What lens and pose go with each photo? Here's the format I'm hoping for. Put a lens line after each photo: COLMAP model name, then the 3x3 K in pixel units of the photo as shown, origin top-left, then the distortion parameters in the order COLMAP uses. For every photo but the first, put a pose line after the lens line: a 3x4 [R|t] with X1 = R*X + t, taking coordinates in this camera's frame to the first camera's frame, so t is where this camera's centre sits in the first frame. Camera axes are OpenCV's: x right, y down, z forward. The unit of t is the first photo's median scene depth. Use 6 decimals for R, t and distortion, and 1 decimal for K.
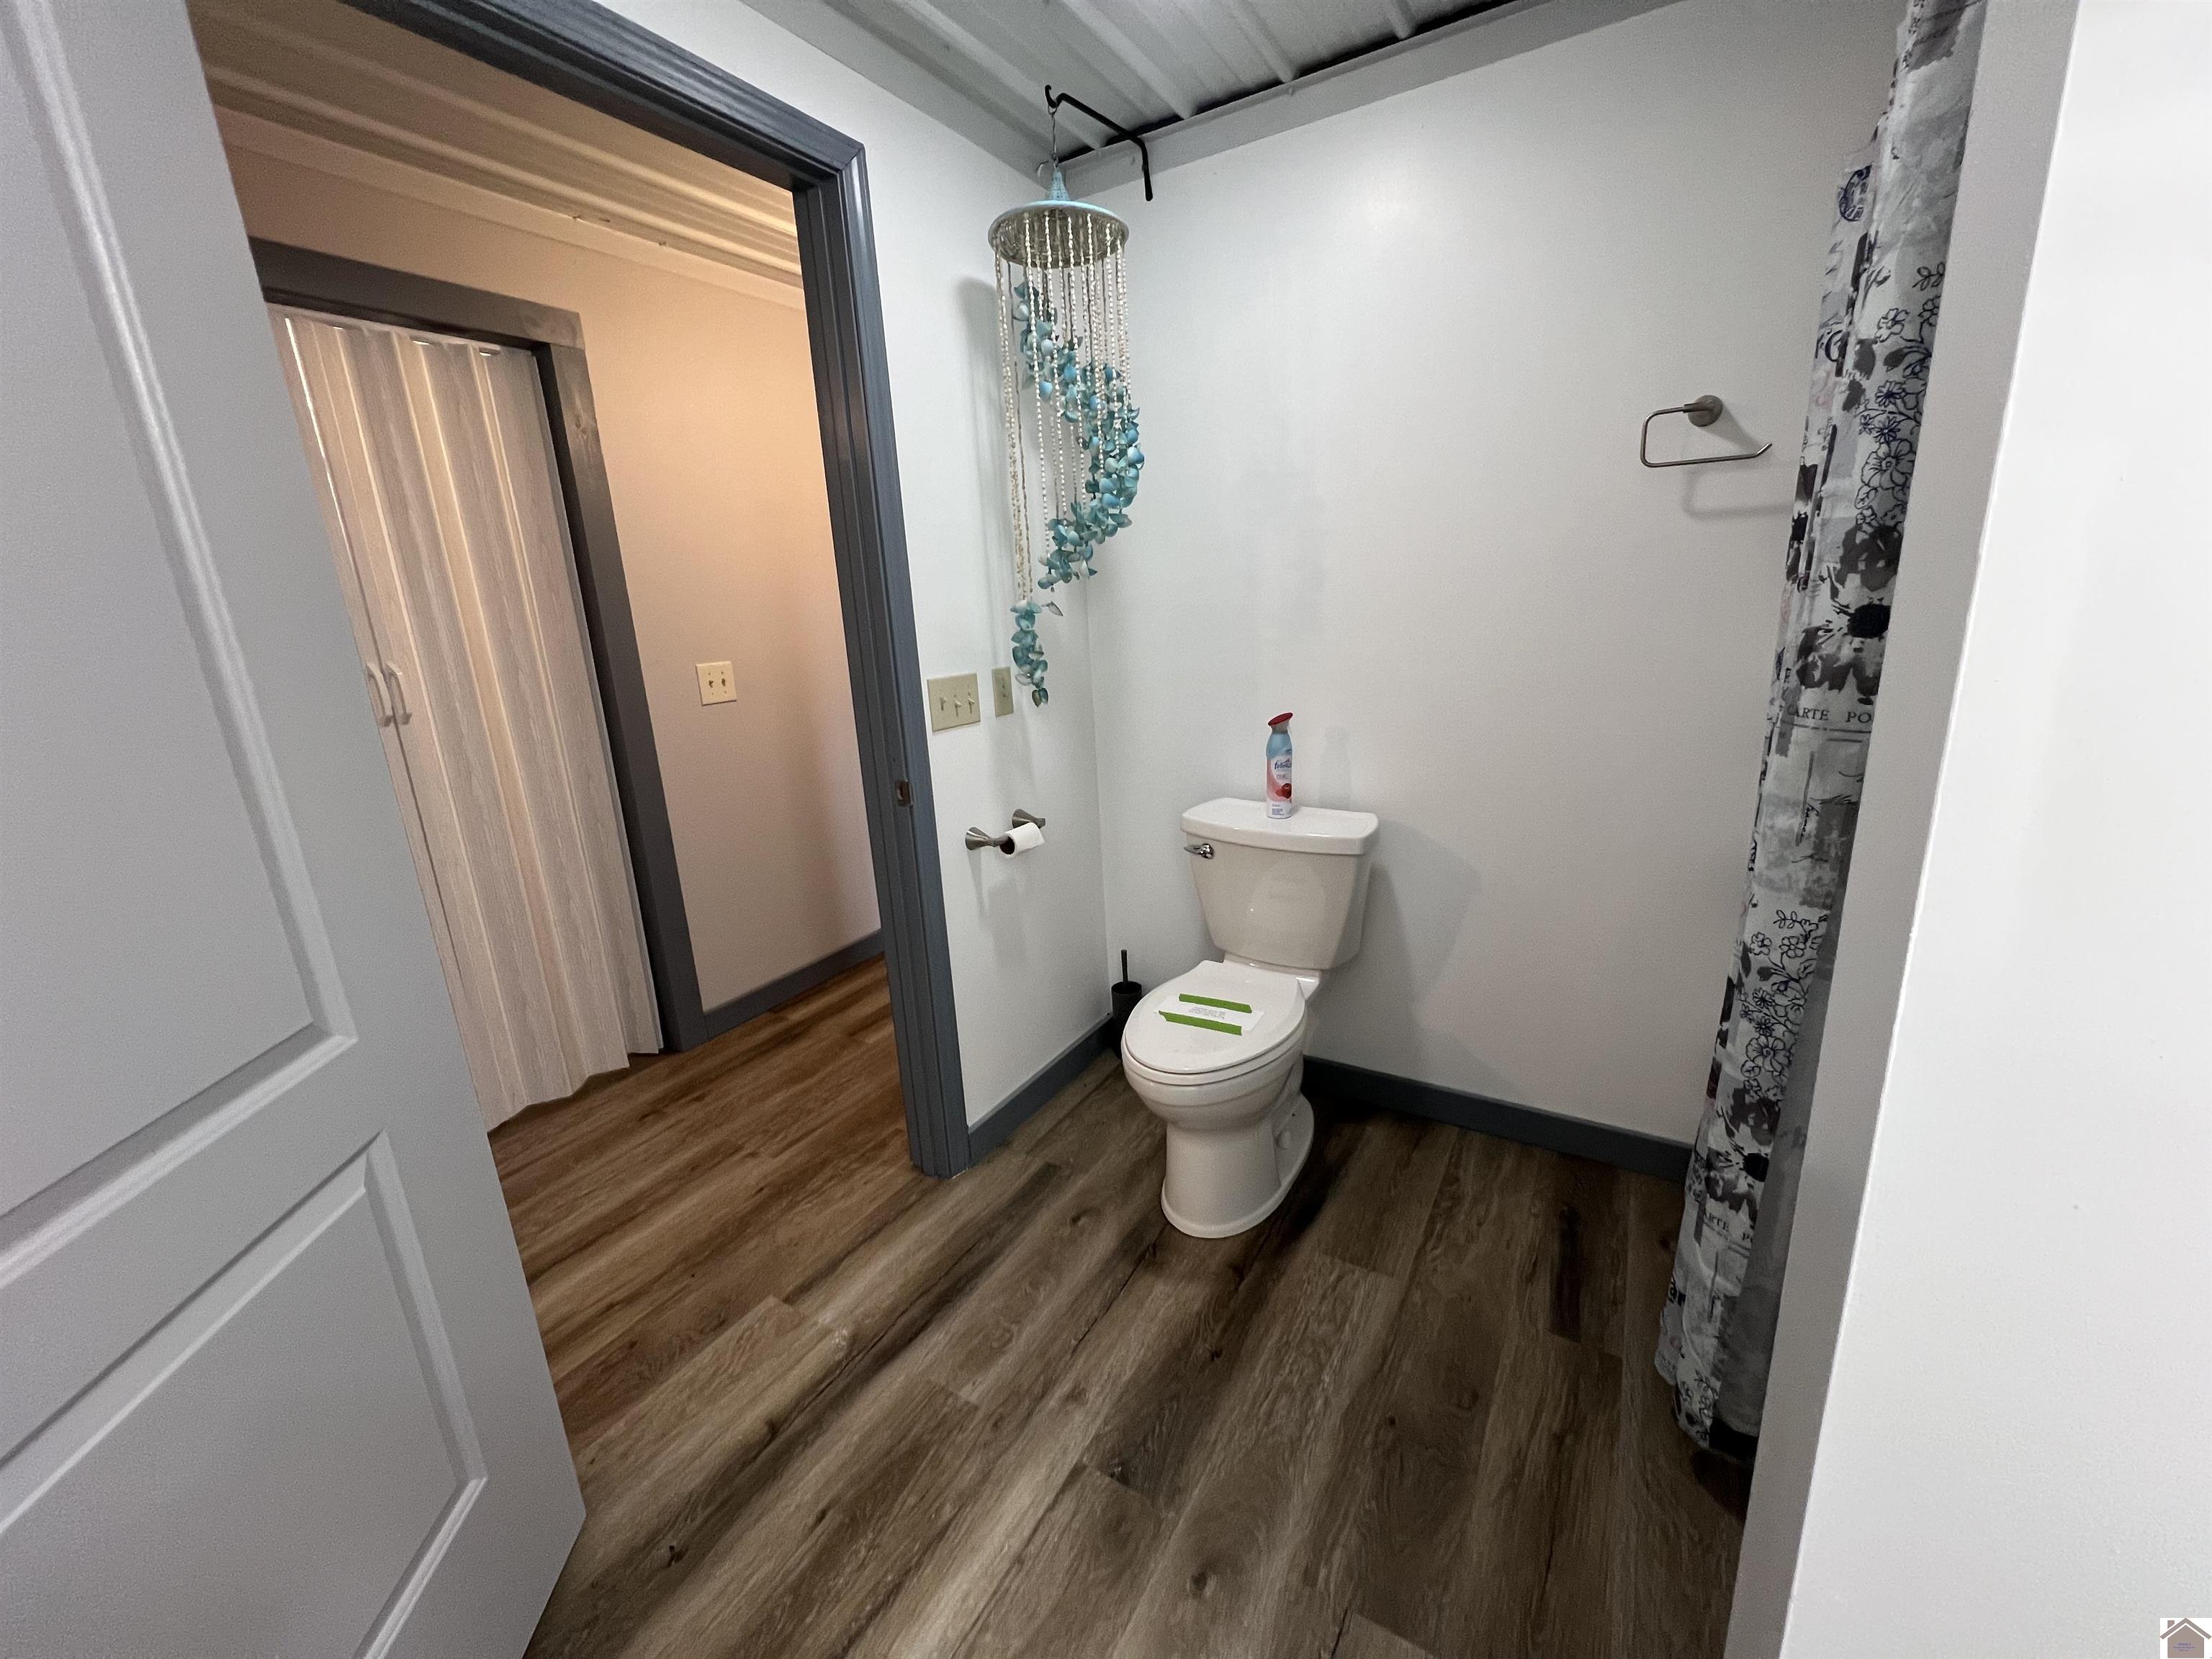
lens RADIAL K [[884.2, 0, 1094.3], [0, 884.2, 822.7], [0, 0, 1]] dist [-0.000137, 0.000378]
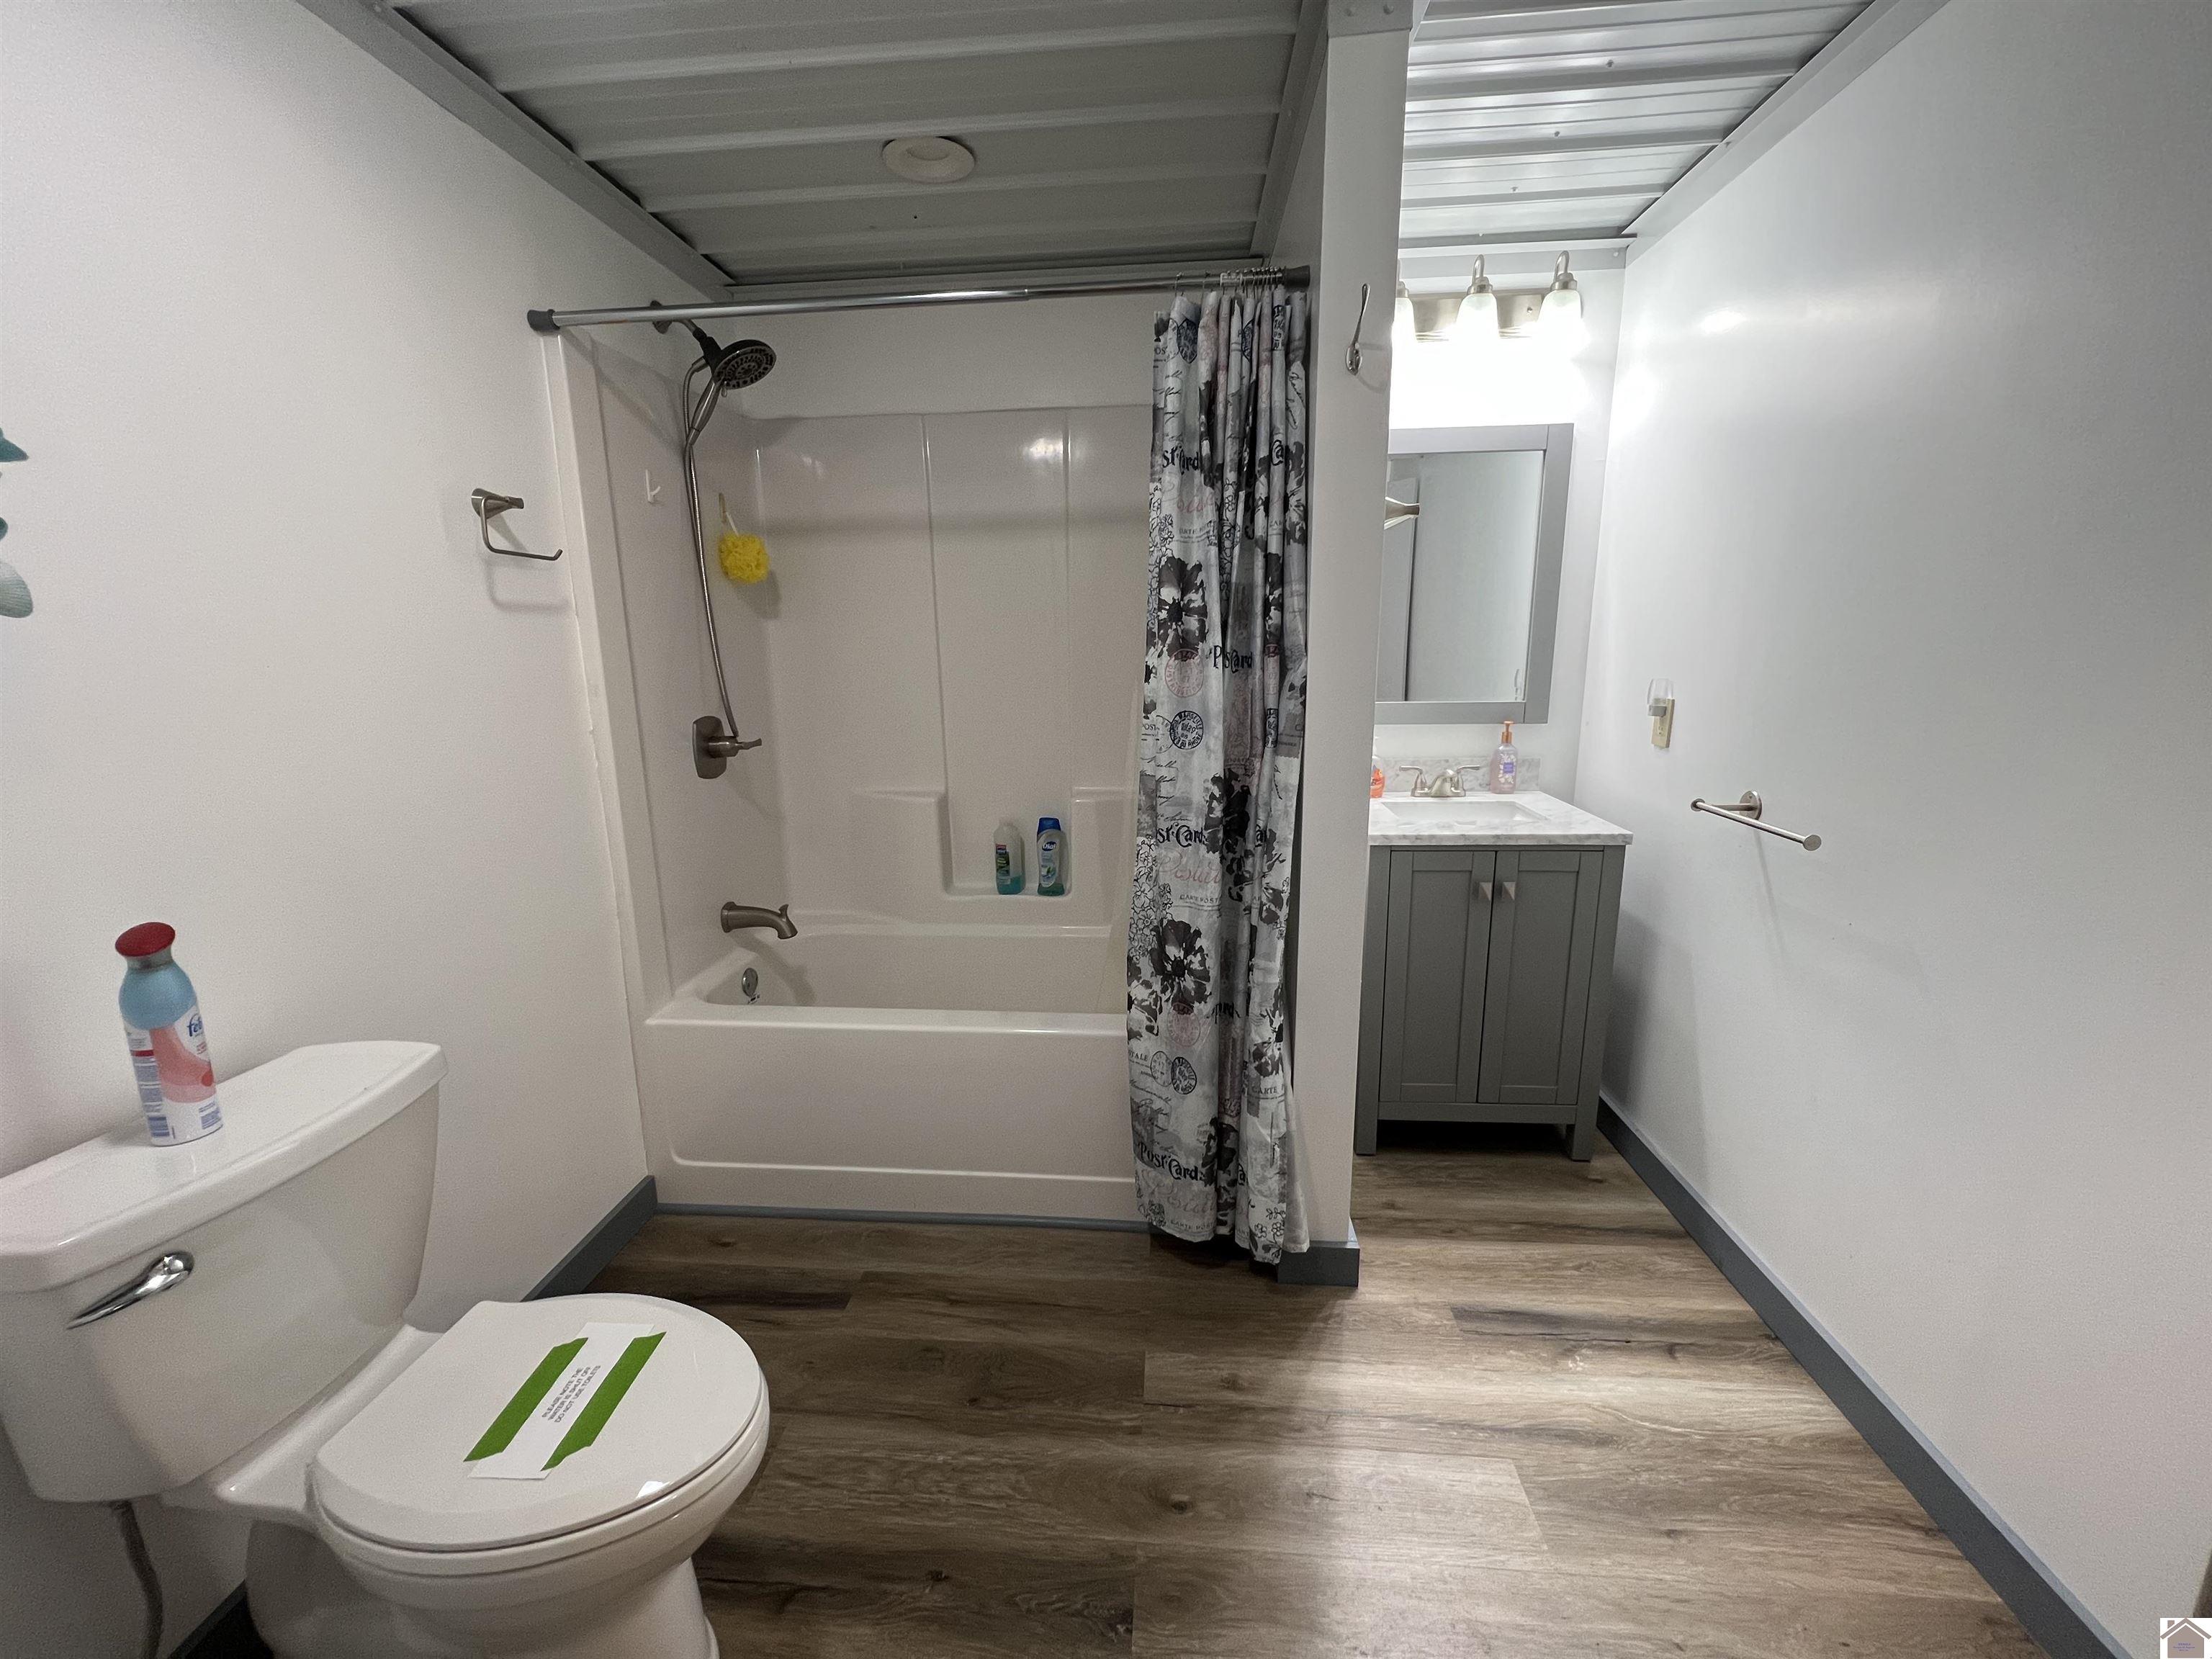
lens RADIAL K [[884.2, 0, 1094.1], [0, 884.2, 830.8], [0, 0, 1]] dist [-0.000137, 0.000378]
pose [[-0.446927, -0.130088, 0.885061, -0.590304], [0.260596, 0.927528, 0.267923, -0.230149], [-0.855772, 0.350385, -0.380636, 0.997451]]
